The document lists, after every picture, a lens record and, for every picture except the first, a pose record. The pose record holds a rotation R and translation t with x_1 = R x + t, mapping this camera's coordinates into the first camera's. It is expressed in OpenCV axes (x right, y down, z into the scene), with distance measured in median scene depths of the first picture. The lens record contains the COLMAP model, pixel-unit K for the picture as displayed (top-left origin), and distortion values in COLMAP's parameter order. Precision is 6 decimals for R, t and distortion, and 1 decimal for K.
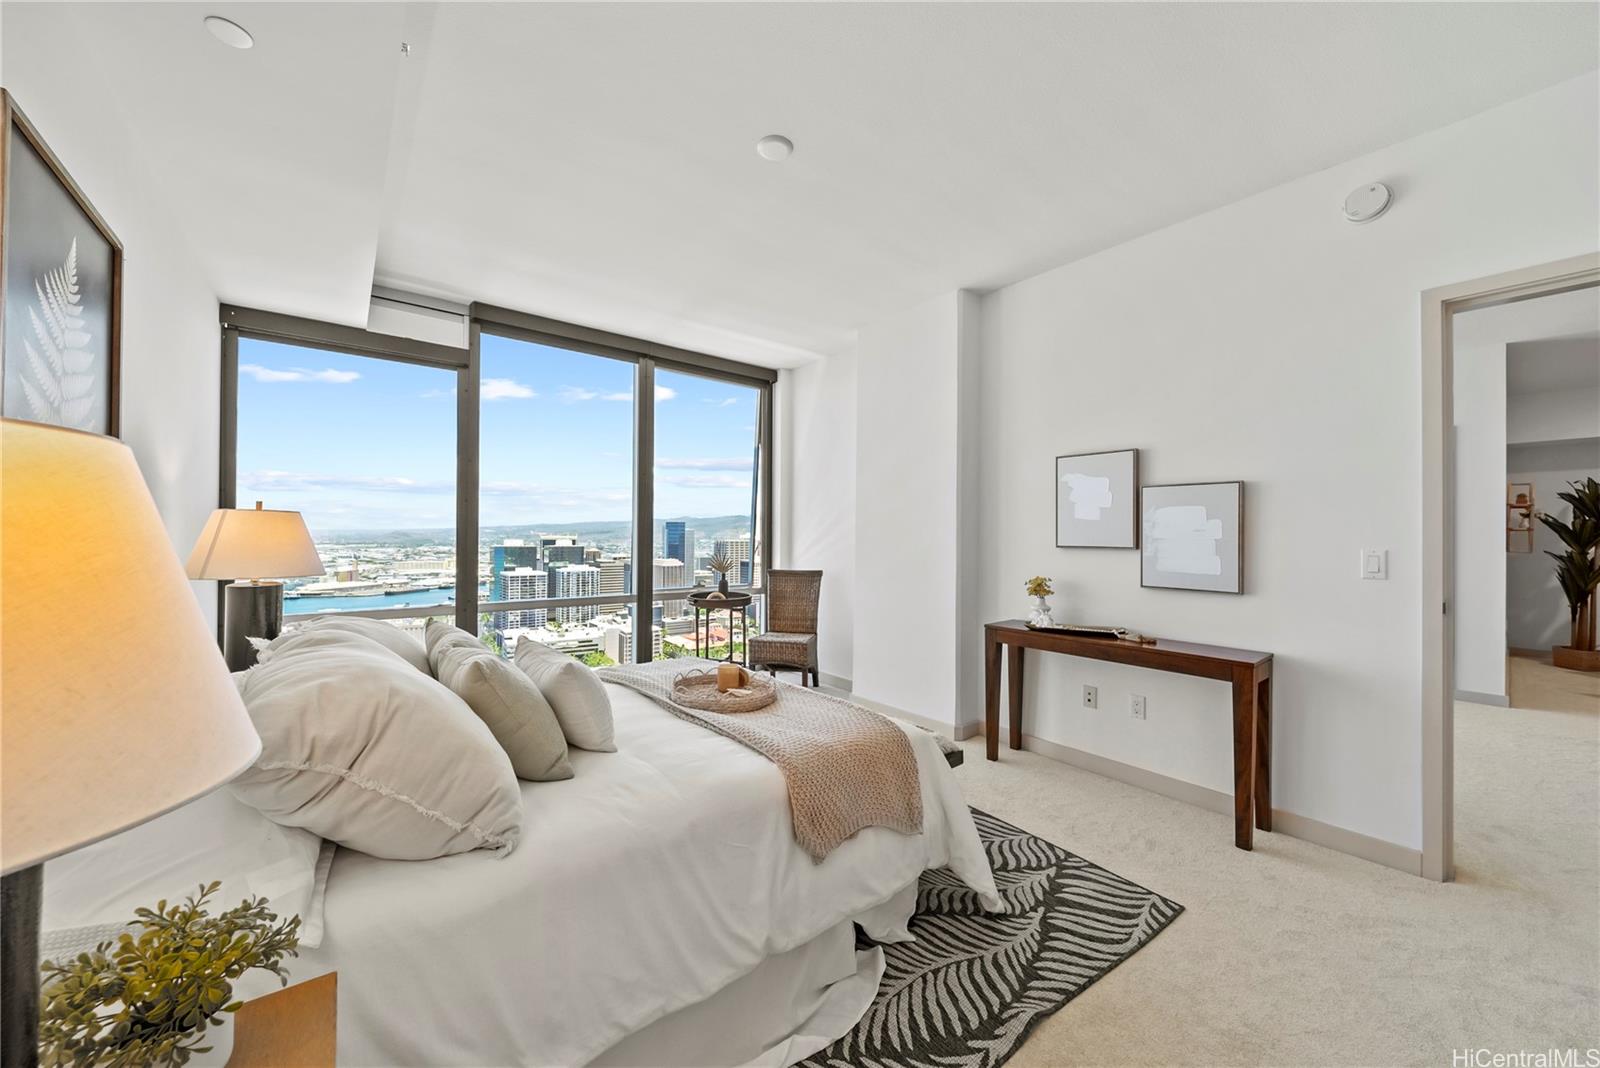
lens RADIAL K [[571.7, 0, 797.6], [0, 571.7, 533.5], [0, 0, 1]] dist [-0.000943, -0.000406]
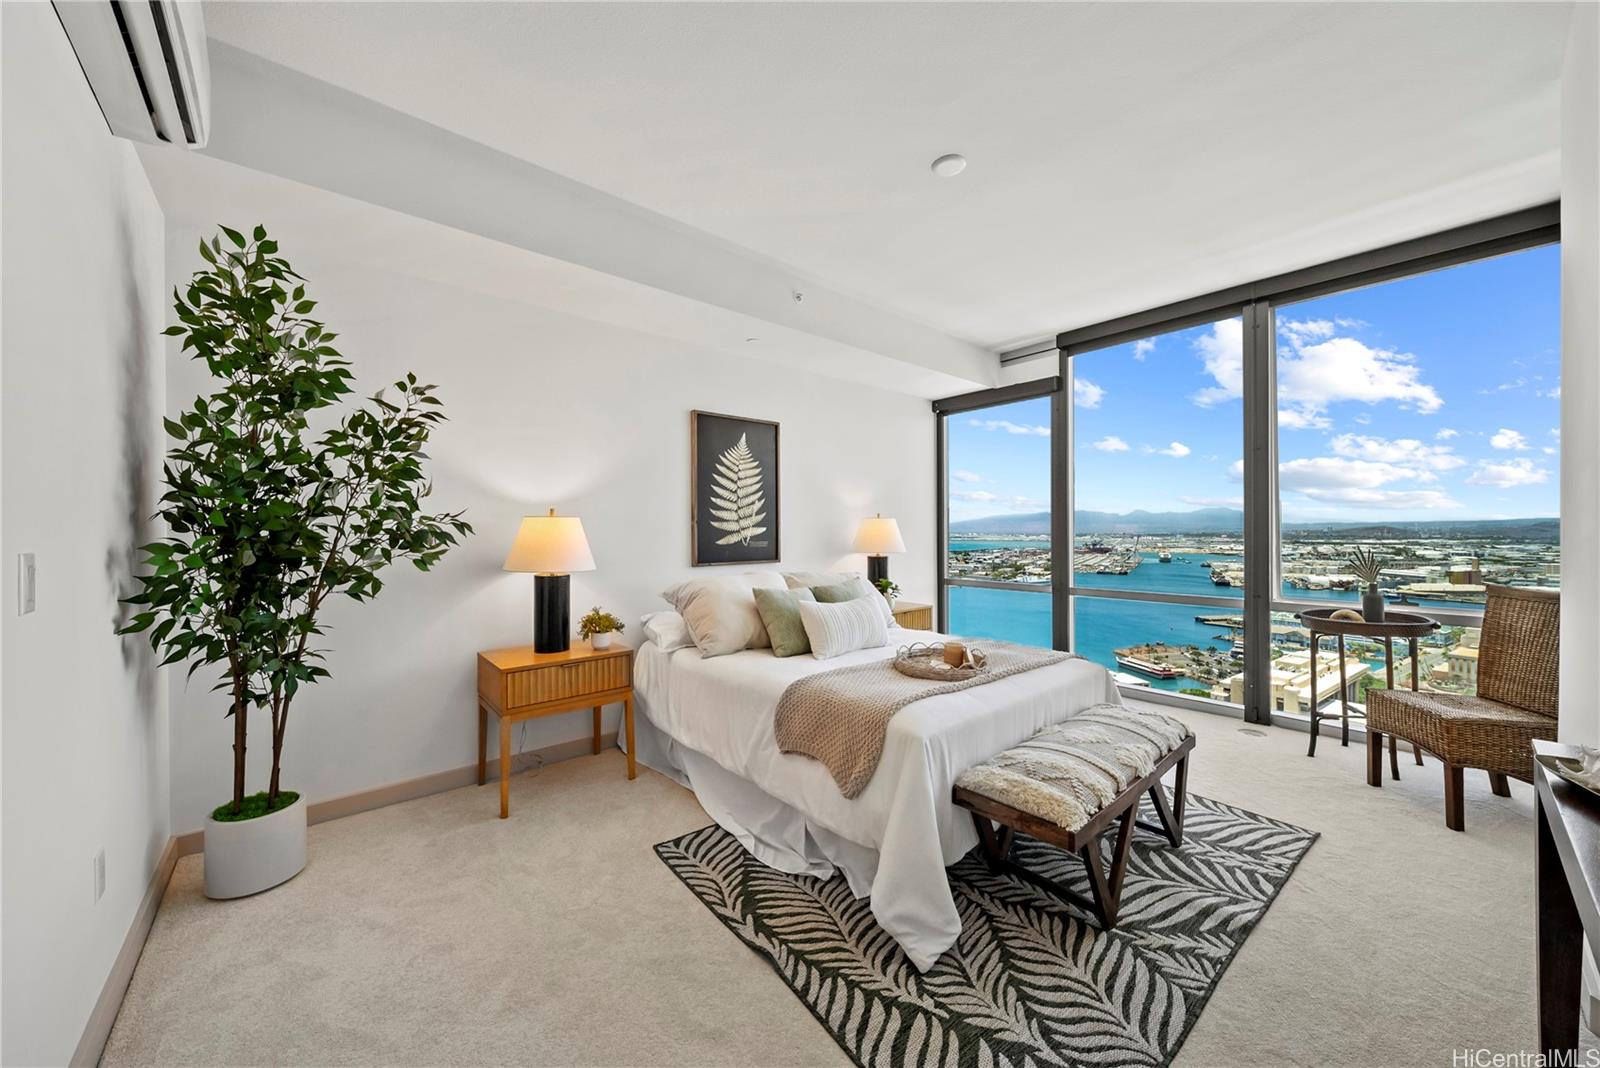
lens RADIAL K [[571.7, 0, 797.6], [0, 571.7, 533.5], [0, 0, 1]] dist [-0.000943, -0.000406]
pose [[0.037037, -0.001243, -0.999313, 1.158579], [0.011525, 0.999933, -0.000817, 0.012680], [0.999247, -0.011487, 0.037048, 0.766862]]
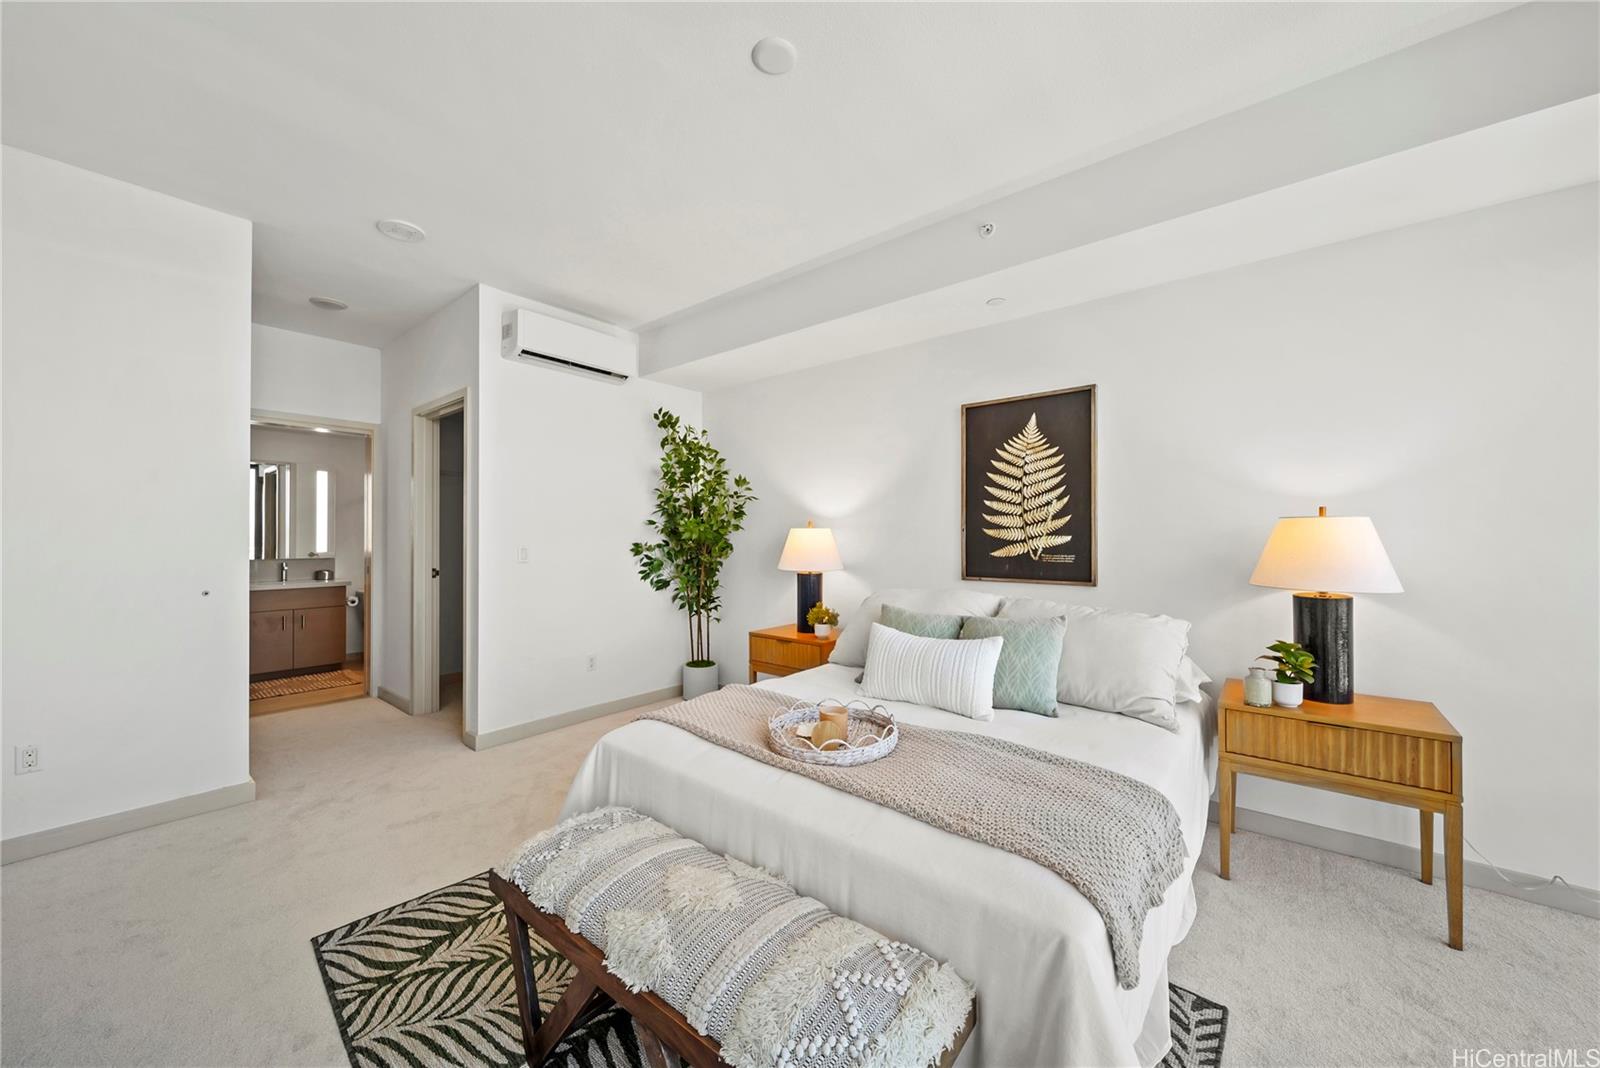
lens RADIAL K [[580.2, 0, 800.0], [0, 580.2, 534.0], [0, 0, 1]] dist [0.001217, 0.000067]
pose [[-0.979609, -0.006147, -0.200818, 0.091868], [-0.003771, 0.999918, -0.012213, 0.003983], [0.200877, -0.011206, -0.979552, 2.060818]]
